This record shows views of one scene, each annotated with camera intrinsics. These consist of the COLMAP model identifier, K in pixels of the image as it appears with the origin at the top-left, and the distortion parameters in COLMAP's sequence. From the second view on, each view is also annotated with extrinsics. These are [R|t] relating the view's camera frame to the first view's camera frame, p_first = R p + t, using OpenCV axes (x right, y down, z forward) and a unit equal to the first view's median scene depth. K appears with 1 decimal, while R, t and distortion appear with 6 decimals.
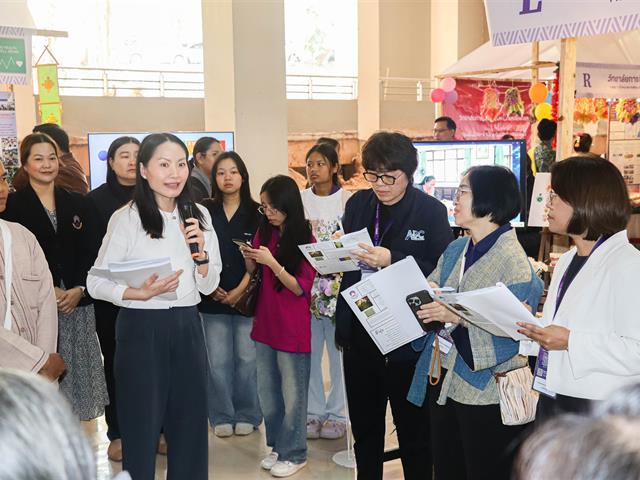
lens RADIAL K [[865.8, 0, 343.0], [0, 865.8, 246.5], [0, 0, 1]] dist [-0.030530, 0.000000]
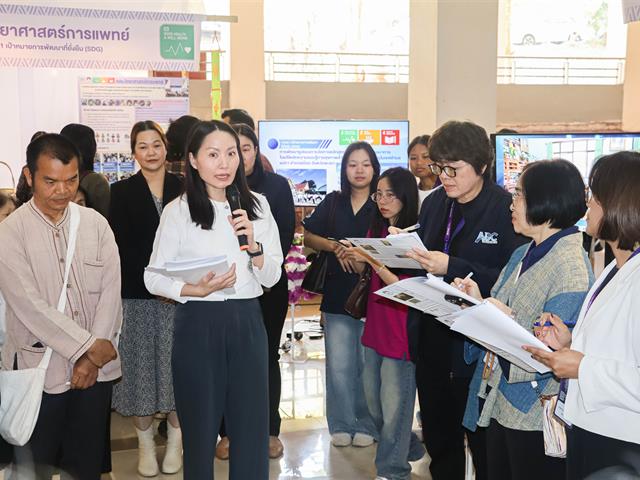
lens RADIAL K [[952.2, 0, 320.9], [0, 952.2, 243.1], [0, 0, 1]] dist [-0.025751, 0.000000]
pose [[0.954818, 0.043809, -0.293945, 0.209500], [-0.045073, 0.998981, 0.002477, -0.001527], [0.293754, 0.010884, 0.955819, 0.010156]]
